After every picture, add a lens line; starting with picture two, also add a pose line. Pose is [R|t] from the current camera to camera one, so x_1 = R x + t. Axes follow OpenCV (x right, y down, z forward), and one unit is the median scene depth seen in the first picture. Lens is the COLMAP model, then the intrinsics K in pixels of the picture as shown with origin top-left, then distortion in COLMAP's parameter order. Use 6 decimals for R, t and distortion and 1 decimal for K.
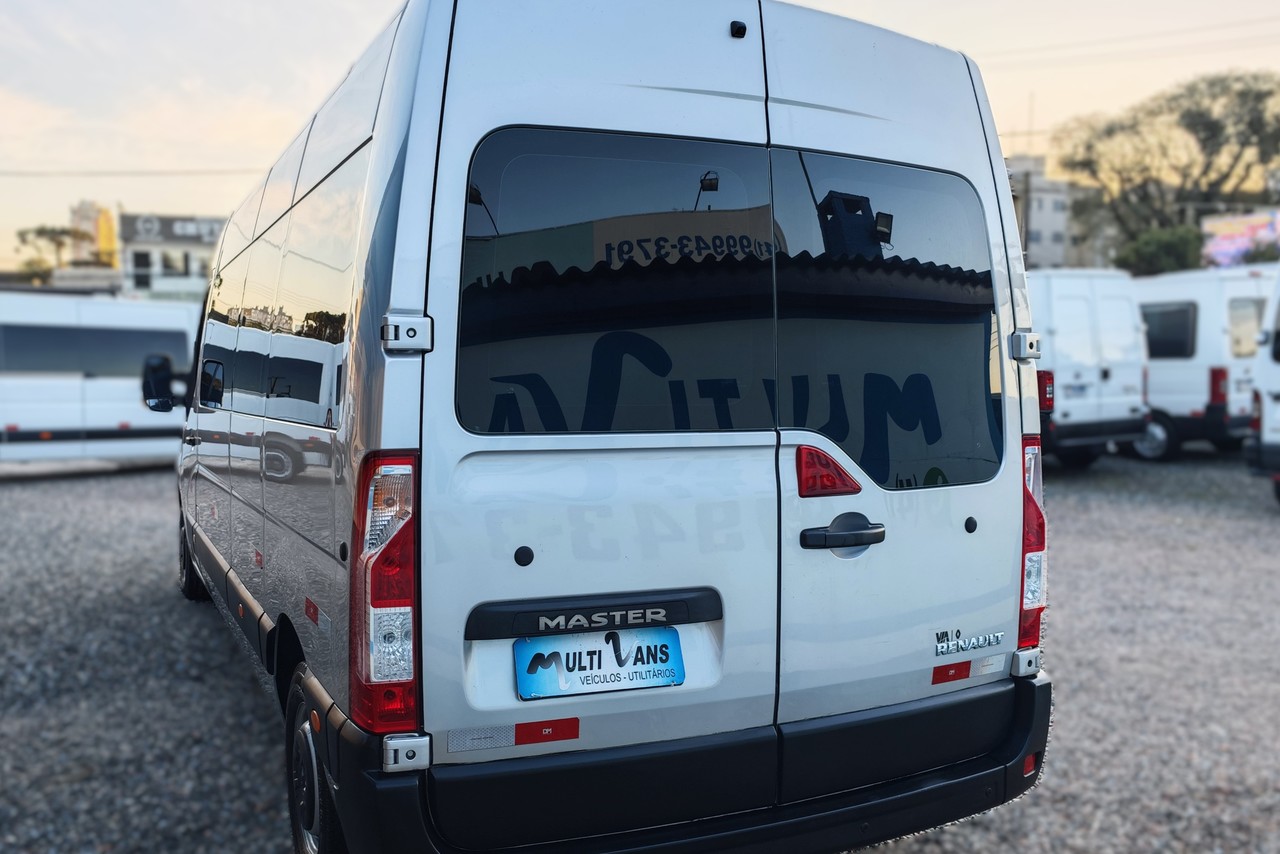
lens RADIAL K [[870.2, 0, 634.1], [0, 870.2, 425.7], [0, 0, 1]] dist [0.027272, -0.042701]
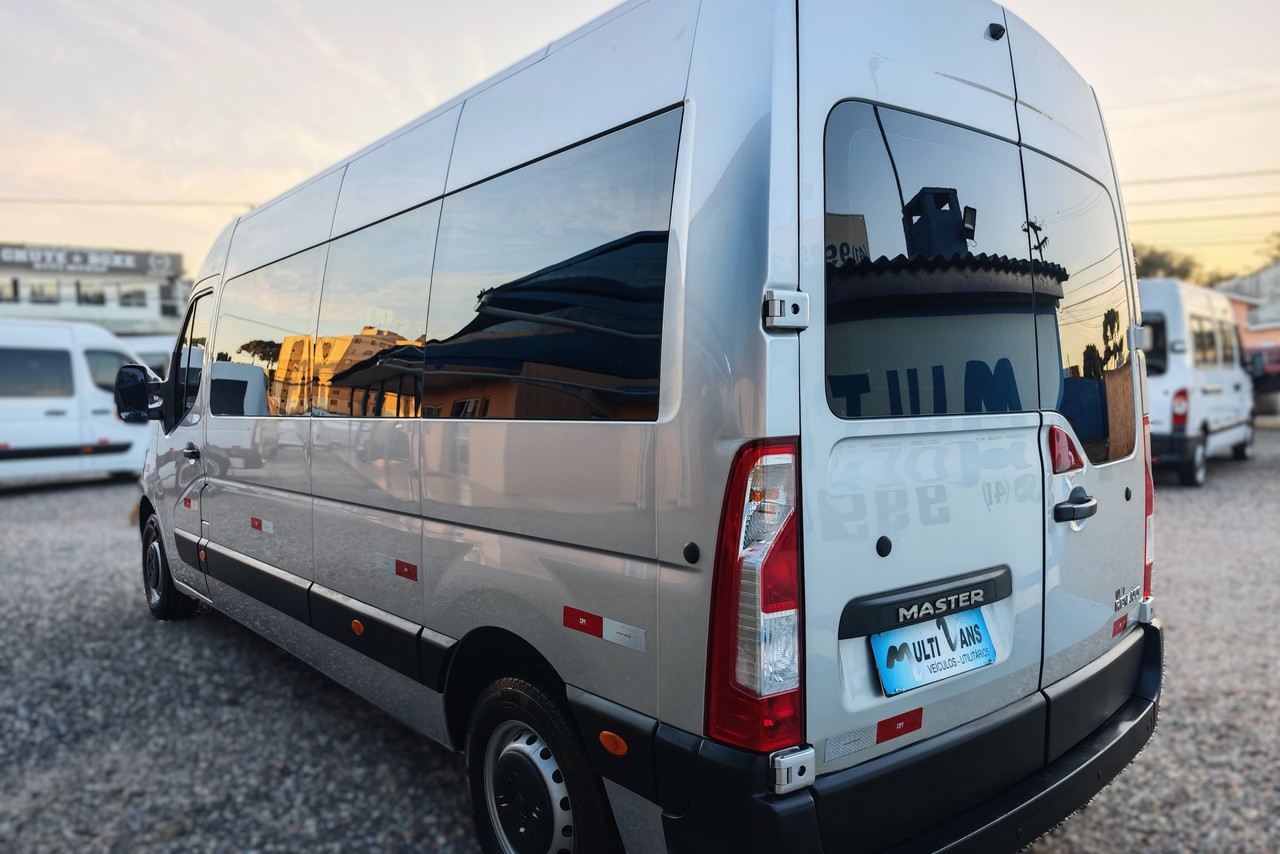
lens RADIAL K [[727.3, 0, 640.0], [0, 727.3, 427.0], [0, 0, 1]] dist [0.001494, -0.014572]
pose [[0.970309, -0.026974, 0.240358, -0.545351], [0.028821, 0.999576, -0.004170, 0.014195], [-0.240144, 0.010974, 0.970675, 0.274774]]
